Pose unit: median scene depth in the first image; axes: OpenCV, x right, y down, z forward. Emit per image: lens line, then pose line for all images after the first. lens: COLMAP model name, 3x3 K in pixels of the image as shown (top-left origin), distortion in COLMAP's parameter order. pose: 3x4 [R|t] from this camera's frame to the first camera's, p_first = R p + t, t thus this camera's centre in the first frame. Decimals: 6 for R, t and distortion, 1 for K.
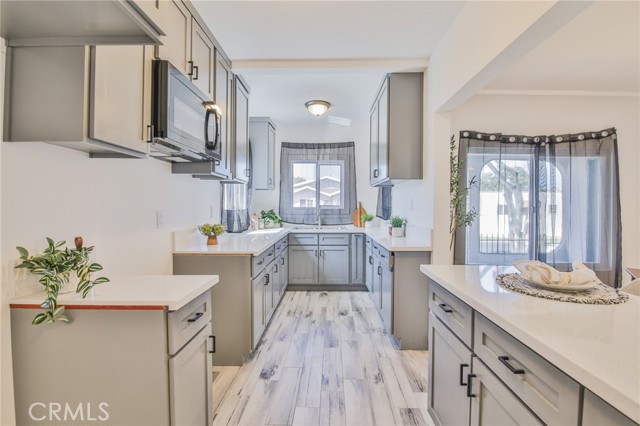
lens RADIAL K [[292.1, 0, 320.6], [0, 292.1, 209.4], [0, 0, 1]] dist [-0.001981, -0.010584]
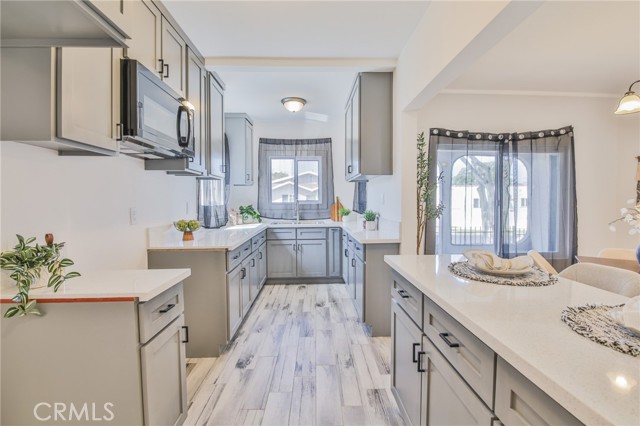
lens RADIAL K [[292.1, 0, 320.6], [0, 292.1, 209.4], [0, 0, 1]] dist [-0.001981, -0.010584]
pose [[0.998295, -0.009619, 0.057564, 0.024921], [0.008613, 0.999806, 0.017695, -0.000110], [-0.057723, -0.017169, 0.998185, -0.027614]]
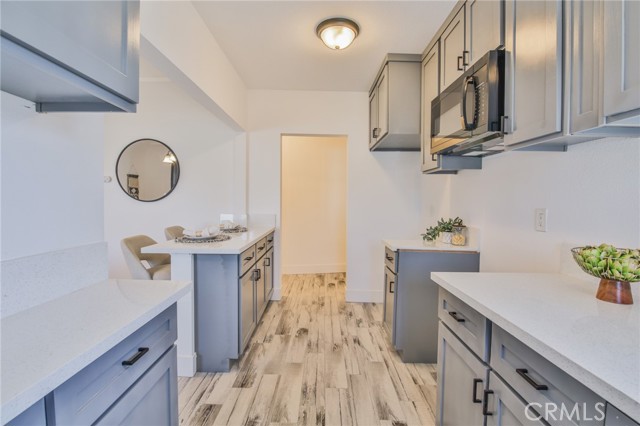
lens RADIAL K [[292.1, 0, 320.6], [0, 292.1, 209.4], [0, 0, 1]] dist [-0.001981, -0.010584]
pose [[-0.999395, -0.013591, -0.032026, 0.031150], [-0.014835, 0.999132, 0.038937, -0.007527], [0.031469, 0.039389, -0.998728, 1.109435]]
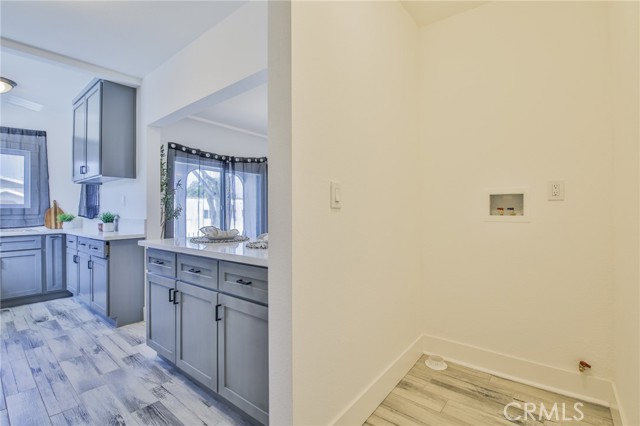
lens RADIAL K [[292.1, 0, 320.6], [0, 292.1, 209.4], [0, 0, 1]] dist [-0.001981, -0.010584]
pose [[0.604038, -0.000291, 0.796956, -0.111508], [0.018897, 0.999724, -0.013957, 0.041881], [-0.796732, 0.023490, 0.603876, -0.242656]]
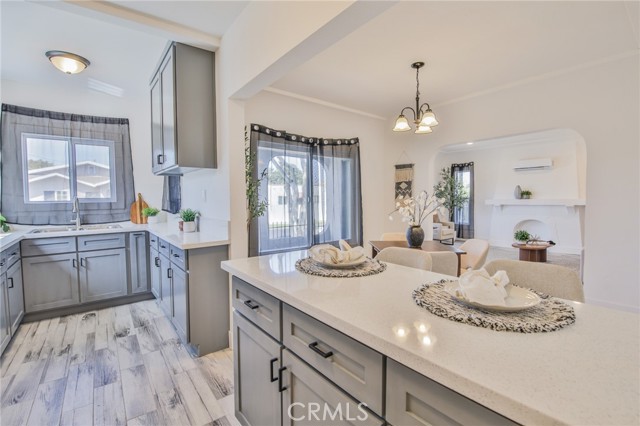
lens RADIAL K [[292.1, 0, 320.6], [0, 292.1, 209.4], [0, 0, 1]] dist [-0.001981, -0.010584]
pose [[0.770074, -0.035854, 0.636946, 0.004121], [0.018288, 0.999250, 0.034139, 0.001033], [-0.637692, -0.014641, 0.770152, 0.055923]]
